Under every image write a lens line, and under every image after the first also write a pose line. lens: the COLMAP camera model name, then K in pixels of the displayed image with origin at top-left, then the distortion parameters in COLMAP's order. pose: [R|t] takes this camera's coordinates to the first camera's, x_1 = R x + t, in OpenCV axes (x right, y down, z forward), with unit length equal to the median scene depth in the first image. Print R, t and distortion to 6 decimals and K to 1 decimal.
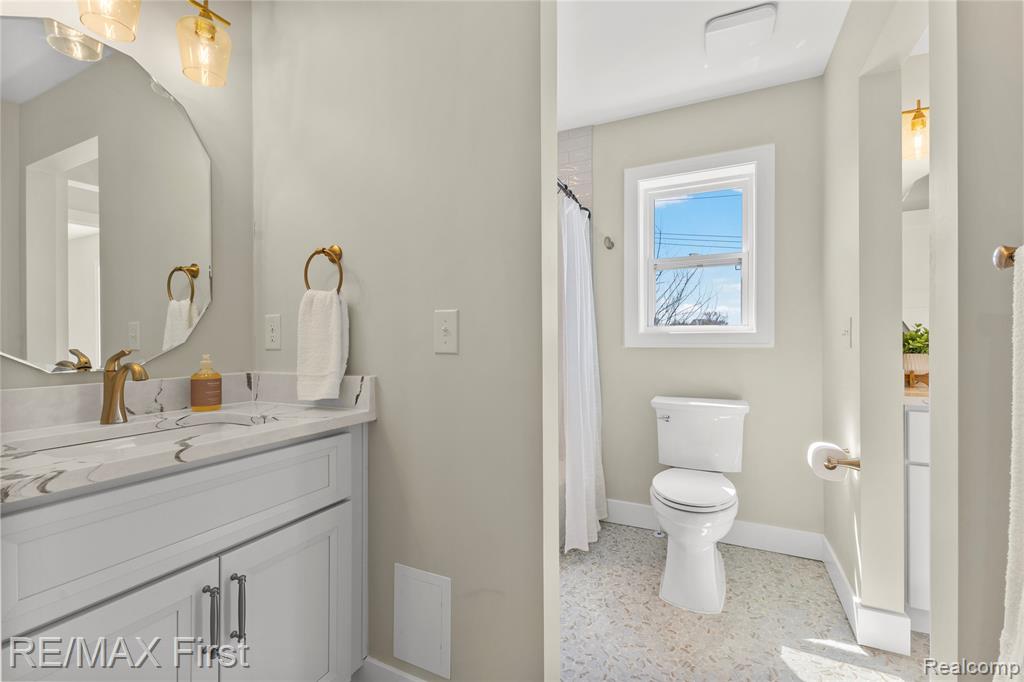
lens RADIAL K [[438.3, 0, 516.3], [0, 438.3, 340.7], [0, 0, 1]] dist [0.002147, 0.000230]
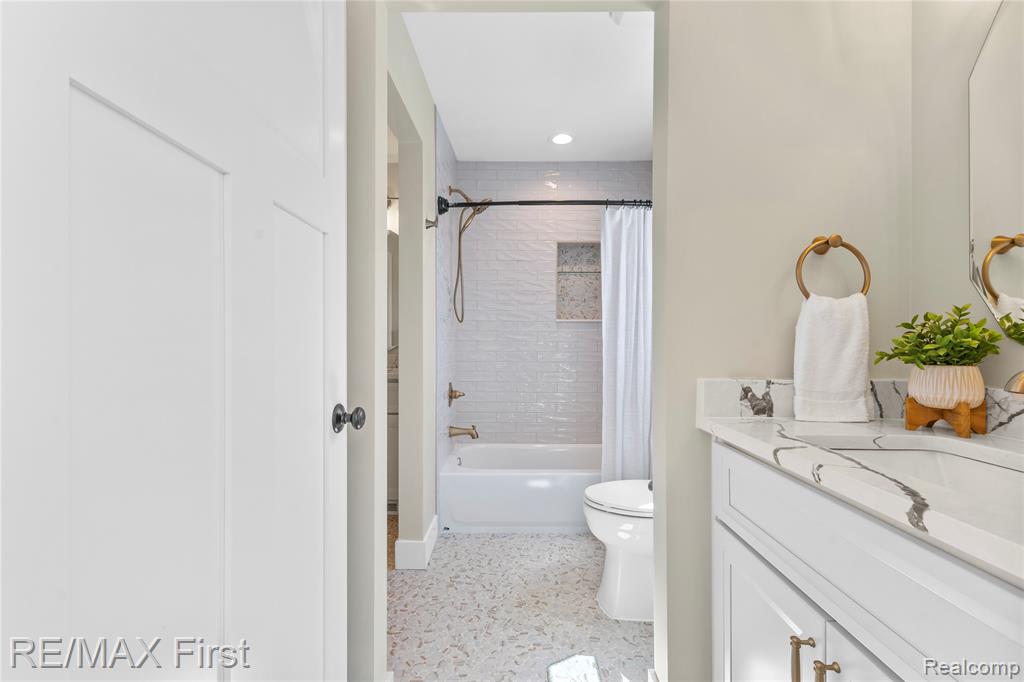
lens RADIAL K [[438.3, 0, 516.3], [0, 438.3, 340.7], [0, 0, 1]] dist [0.002147, 0.000230]
pose [[0.433065, -0.003855, -0.901355, 1.307099], [-0.002803, 0.999980, -0.005623, 0.005641], [0.901358, 0.004961, 0.433045, 0.394314]]
